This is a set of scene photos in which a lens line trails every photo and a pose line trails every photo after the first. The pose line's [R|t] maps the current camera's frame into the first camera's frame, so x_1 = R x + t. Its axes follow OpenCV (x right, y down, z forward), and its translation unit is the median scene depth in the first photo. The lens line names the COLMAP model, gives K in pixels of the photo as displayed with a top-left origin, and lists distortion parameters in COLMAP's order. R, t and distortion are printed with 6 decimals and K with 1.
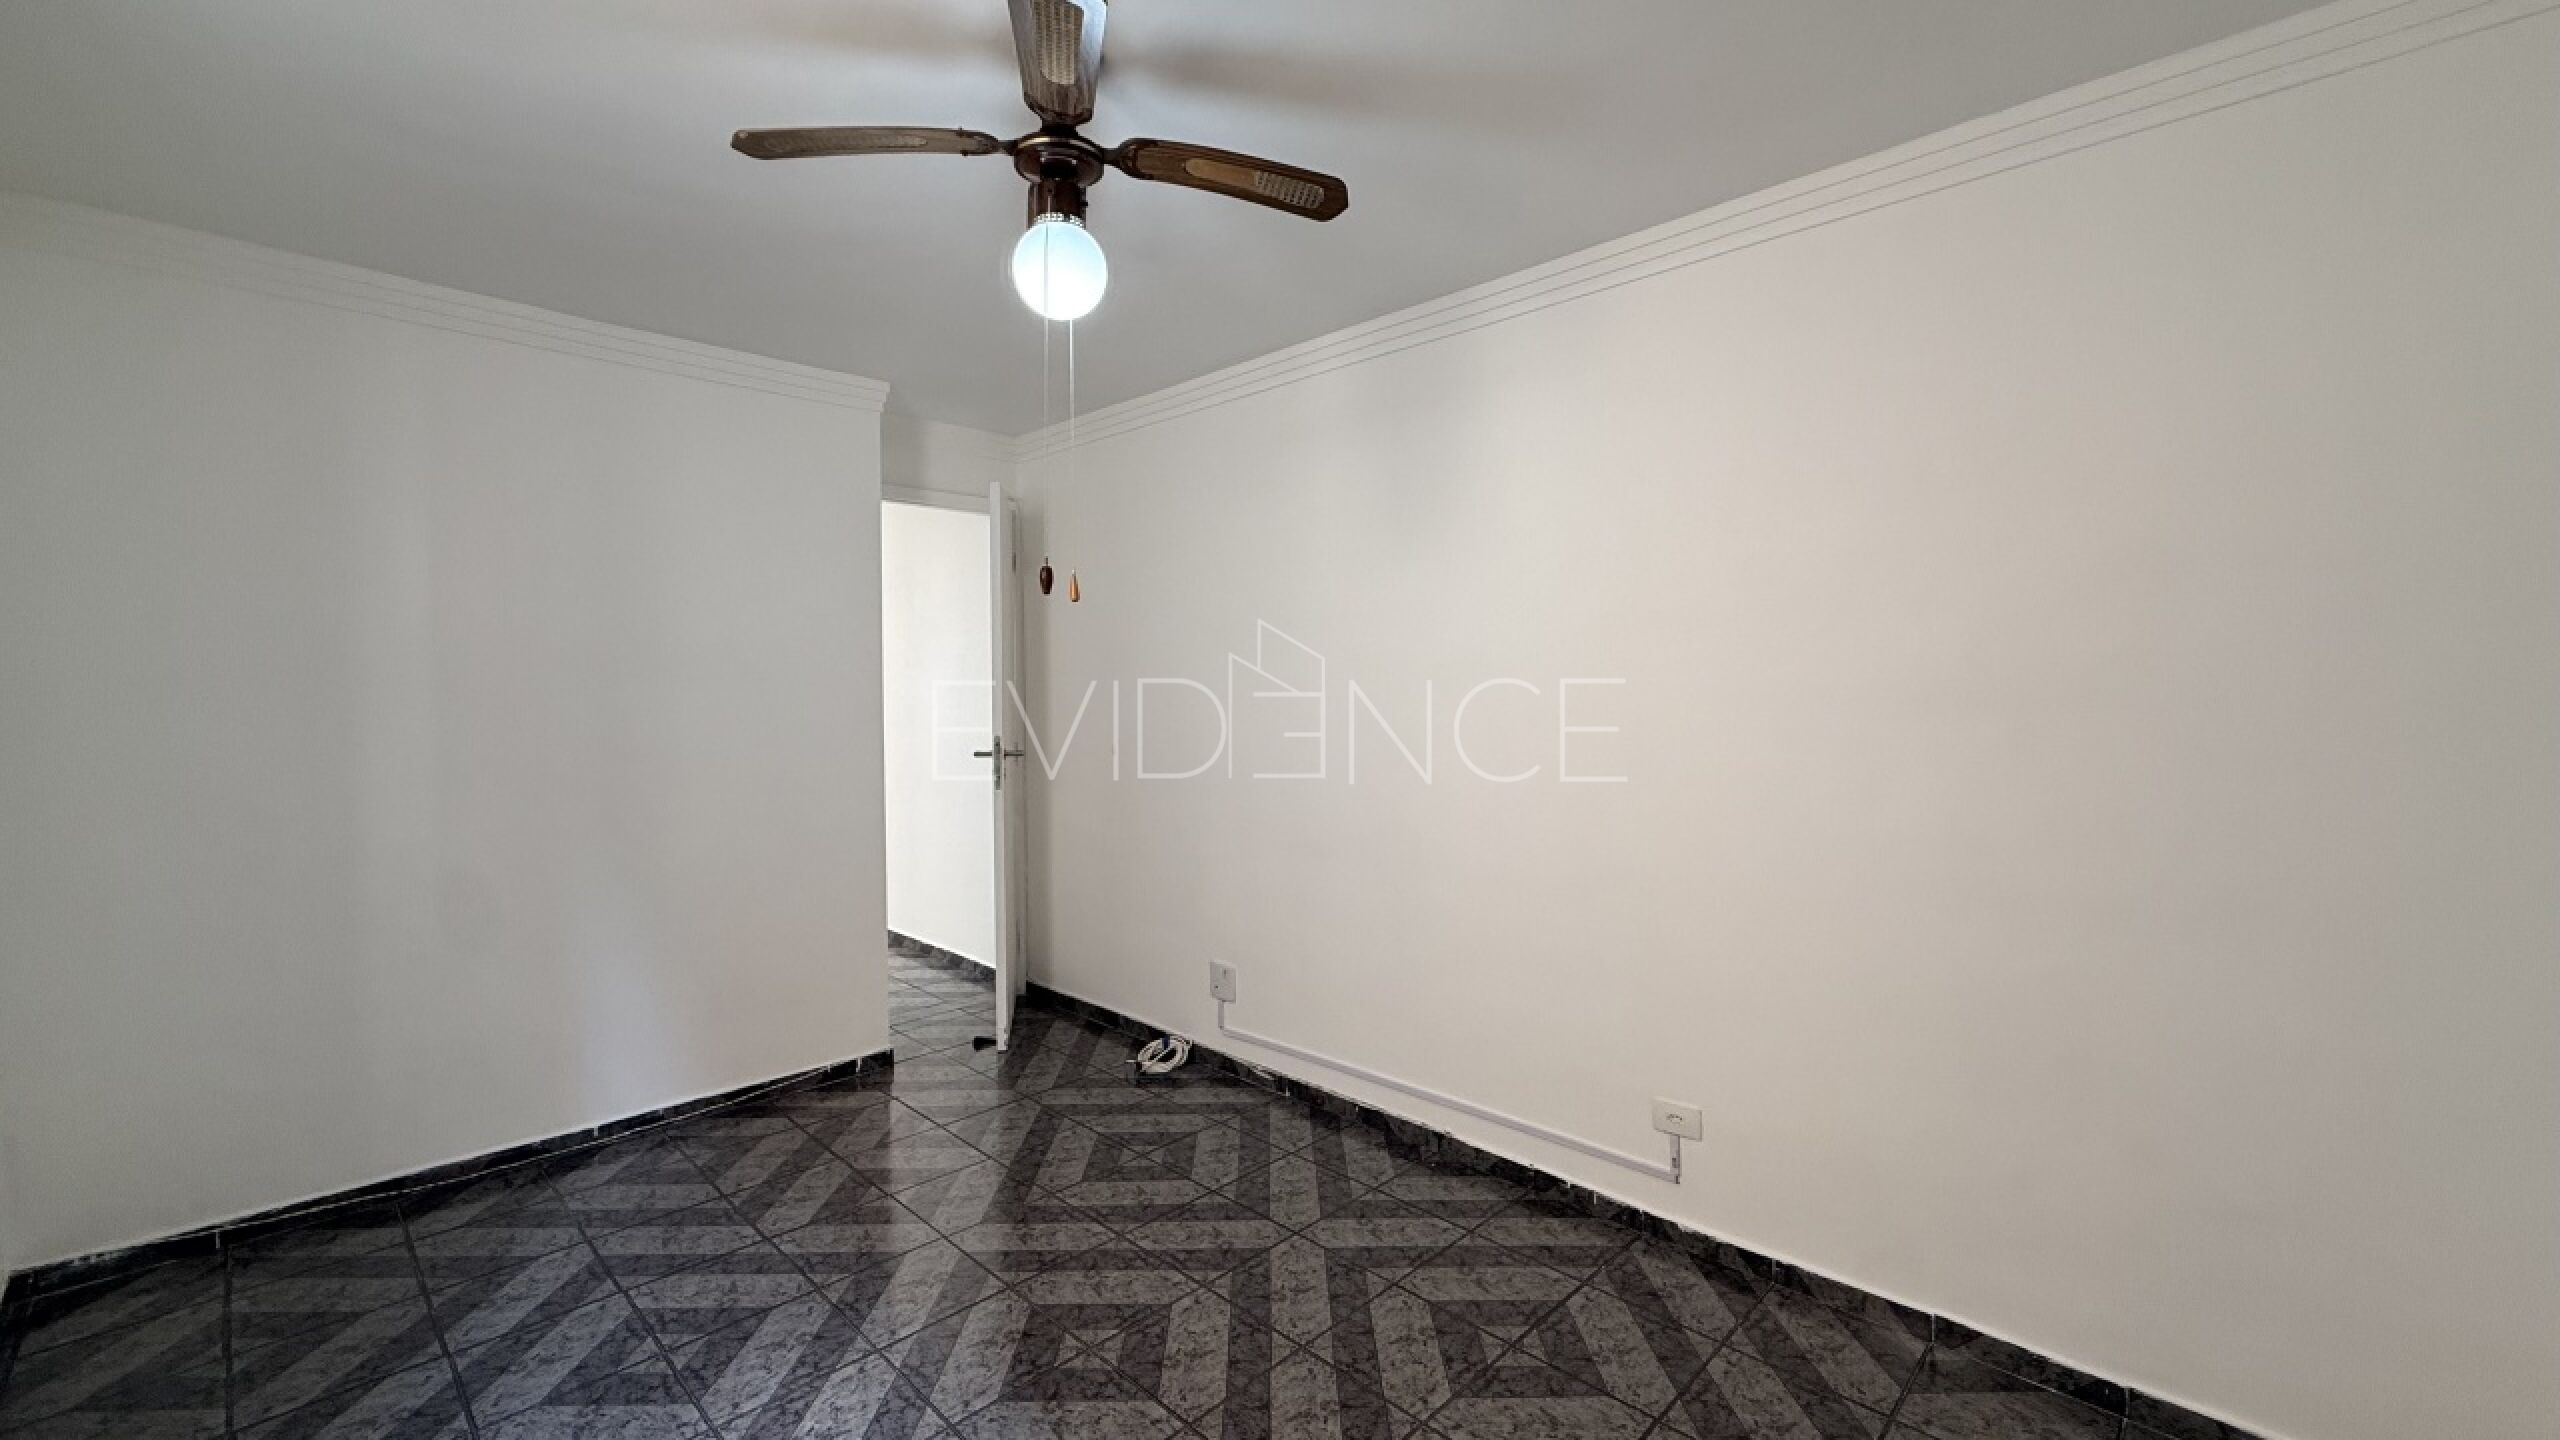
lens RADIAL K [[1027.0, 0, 1277.6], [0, 1027.0, 717.1], [0, 0, 1]] dist [0.007055, 0.000246]
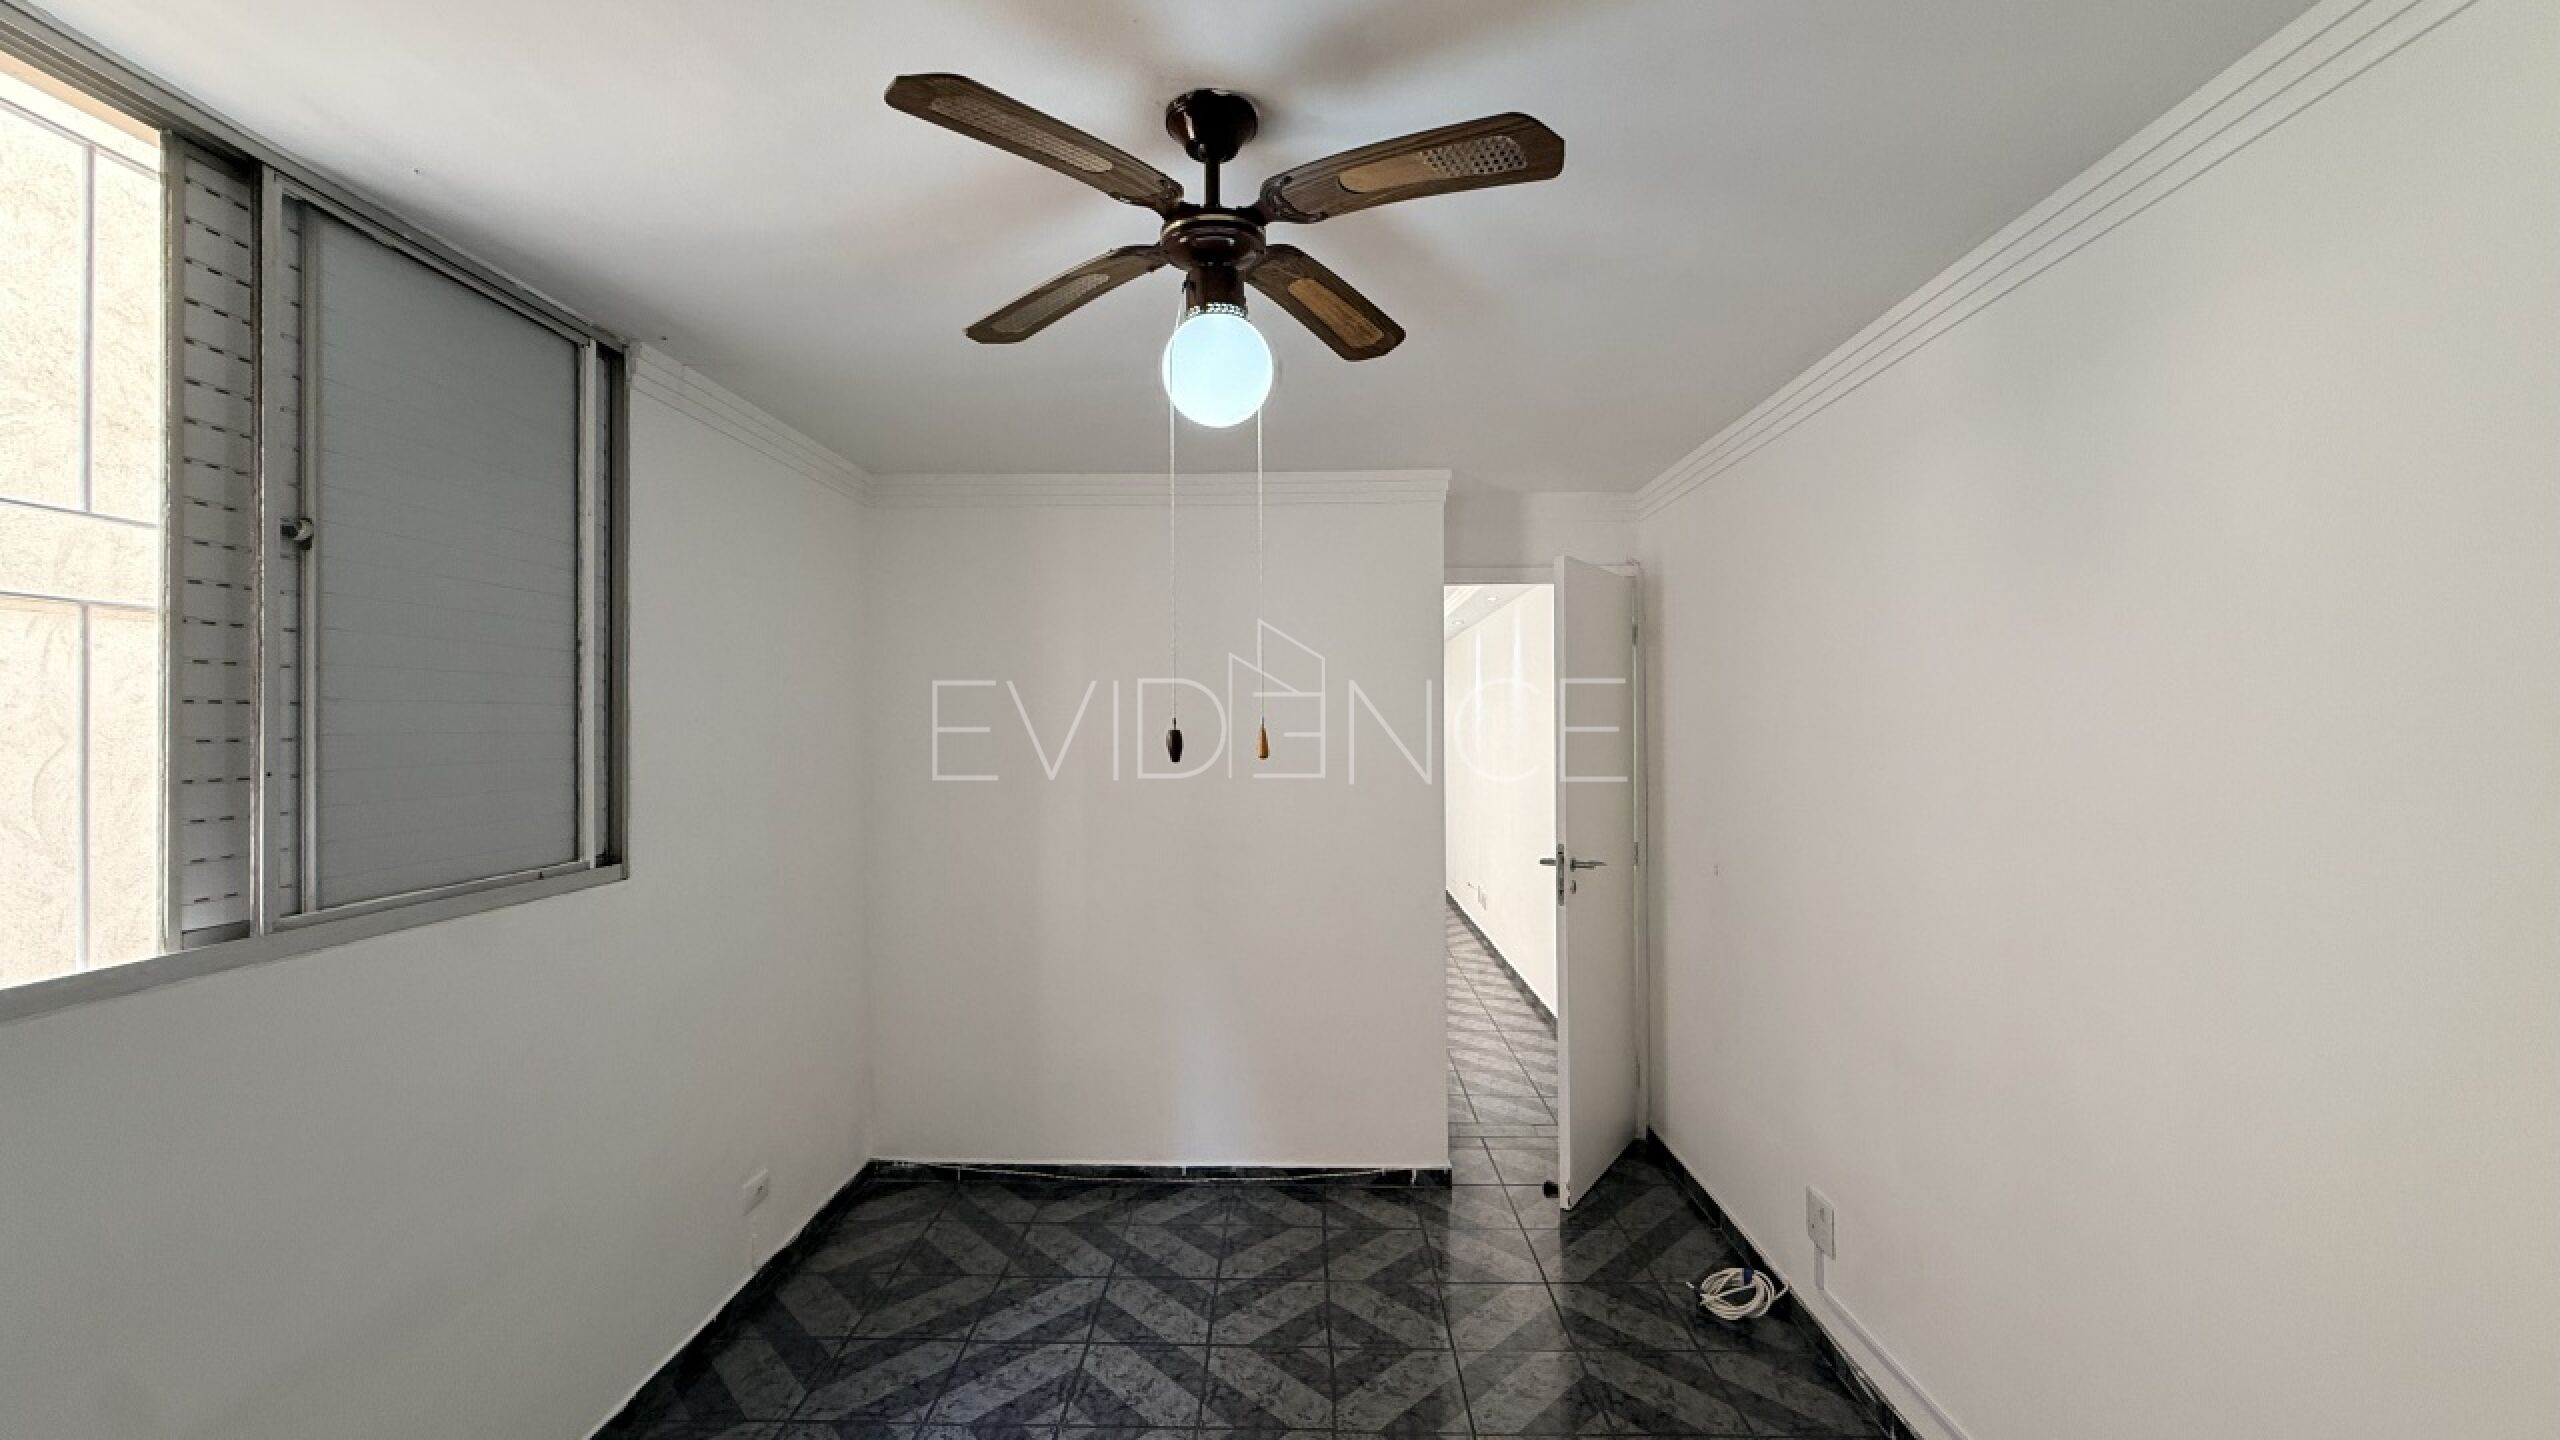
lens RADIAL K [[1027.0, 0, 1277.6], [0, 1027.0, 717.1], [0, 0, 1]] dist [0.007055, 0.000246]
pose [[0.681701, -0.007394, -0.731594, 0.233941], [-0.019382, 0.999415, -0.028161, -0.068291], [0.731375, 0.033377, 0.681159, 0.255243]]
